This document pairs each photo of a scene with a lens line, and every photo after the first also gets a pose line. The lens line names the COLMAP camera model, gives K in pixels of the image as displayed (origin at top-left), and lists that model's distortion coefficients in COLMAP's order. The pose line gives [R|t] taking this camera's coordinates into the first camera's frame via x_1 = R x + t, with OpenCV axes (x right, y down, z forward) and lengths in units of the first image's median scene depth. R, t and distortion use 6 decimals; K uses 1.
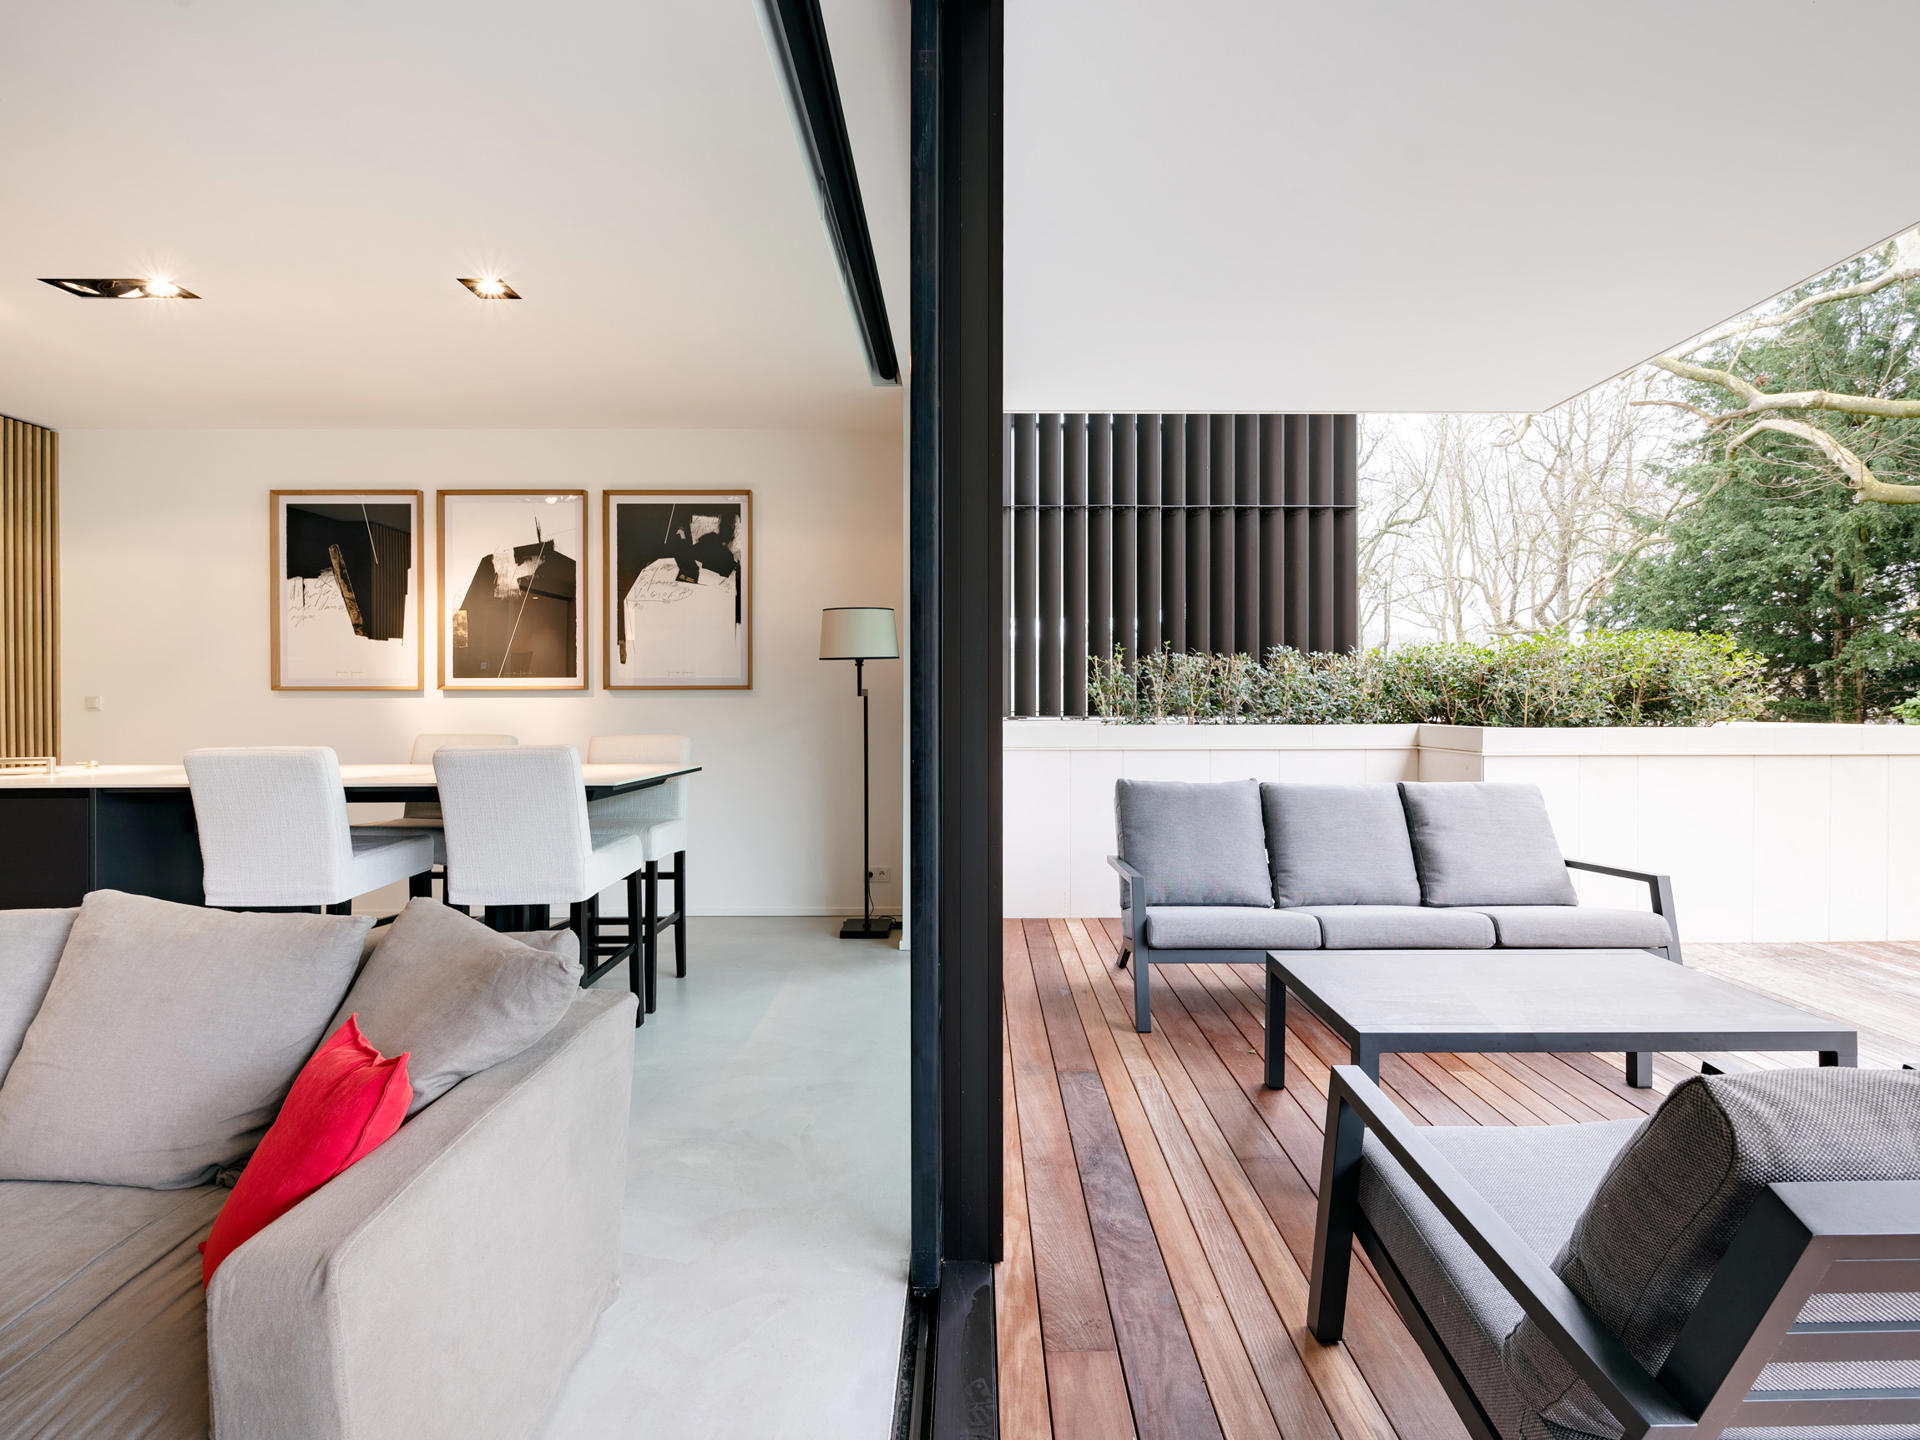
lens RADIAL K [[858.1, 0, 962.7], [0, 858.1, 711.0], [0, 0, 1]] dist [0.001539, -0.000176]
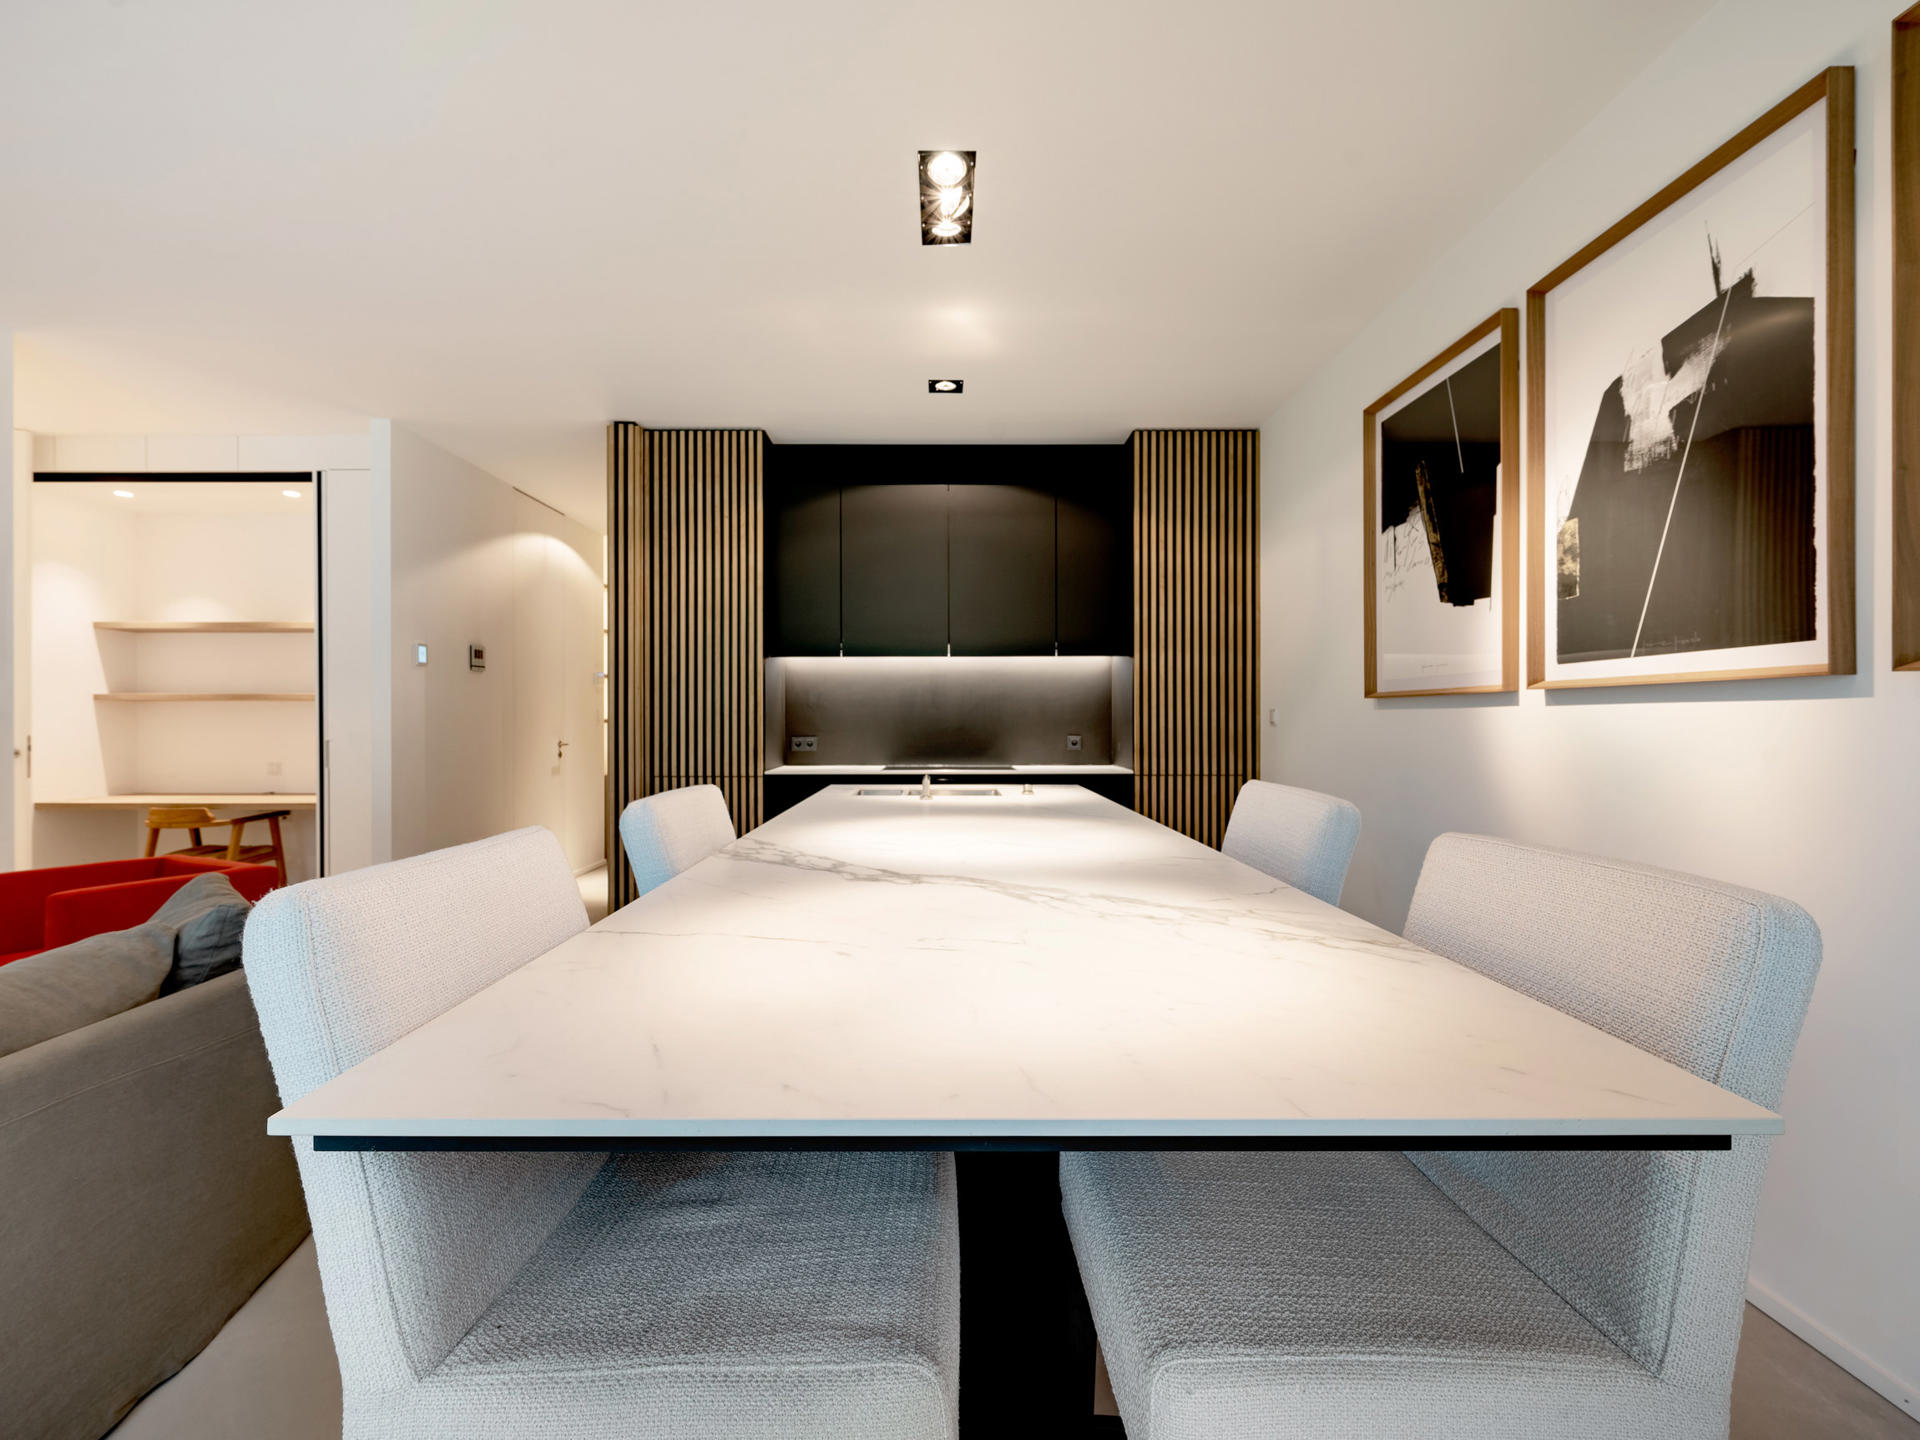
lens RADIAL K [[858.1, 0, 962.7], [0, 858.1, 711.0], [0, 0, 1]] dist [0.001539, -0.000176]
pose [[0.019838, -0.008516, -0.999767, -0.118805], [-0.008021, 0.999930, -0.008676, -0.005398], [0.999771, 0.008191, 0.019768, 0.657727]]
